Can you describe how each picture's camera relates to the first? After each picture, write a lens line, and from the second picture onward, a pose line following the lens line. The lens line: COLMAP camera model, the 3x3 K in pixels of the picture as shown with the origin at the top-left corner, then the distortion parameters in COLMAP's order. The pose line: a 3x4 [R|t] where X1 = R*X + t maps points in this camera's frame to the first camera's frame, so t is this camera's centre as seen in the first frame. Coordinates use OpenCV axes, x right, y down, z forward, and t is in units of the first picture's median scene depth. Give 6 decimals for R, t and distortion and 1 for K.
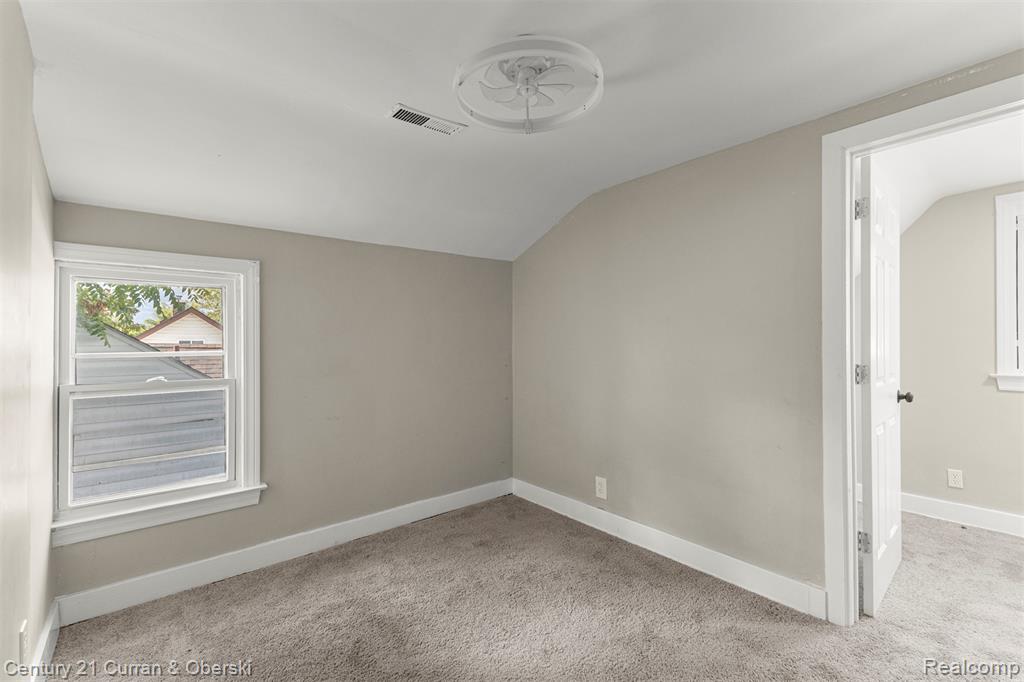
lens RADIAL K [[441.2, 0, 512.5], [0, 441.2, 346.8], [0, 0, 1]] dist [0.000927, 0.000198]
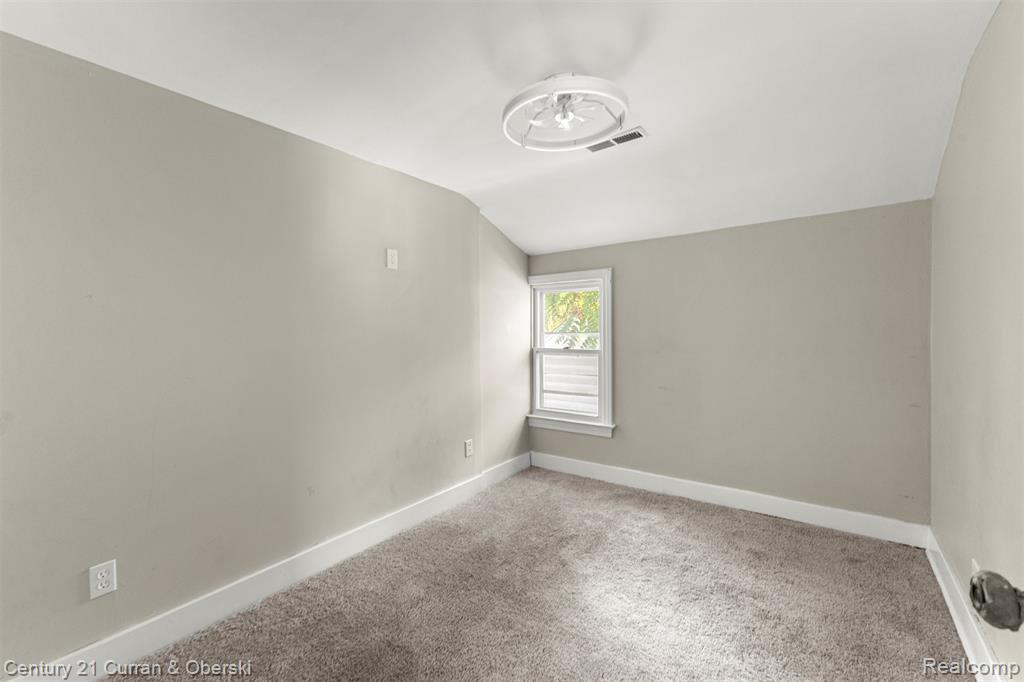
lens RADIAL K [[436.1, 0, 512.0], [0, 436.1, 341.0], [0, 0, 1]] dist [0.000434, 0.000119]
pose [[0.232745, 0.030987, -0.972044, 0.724283], [-0.001038, 0.999500, 0.031614, -0.003722], [0.972537, -0.006349, 0.232661, 0.360980]]
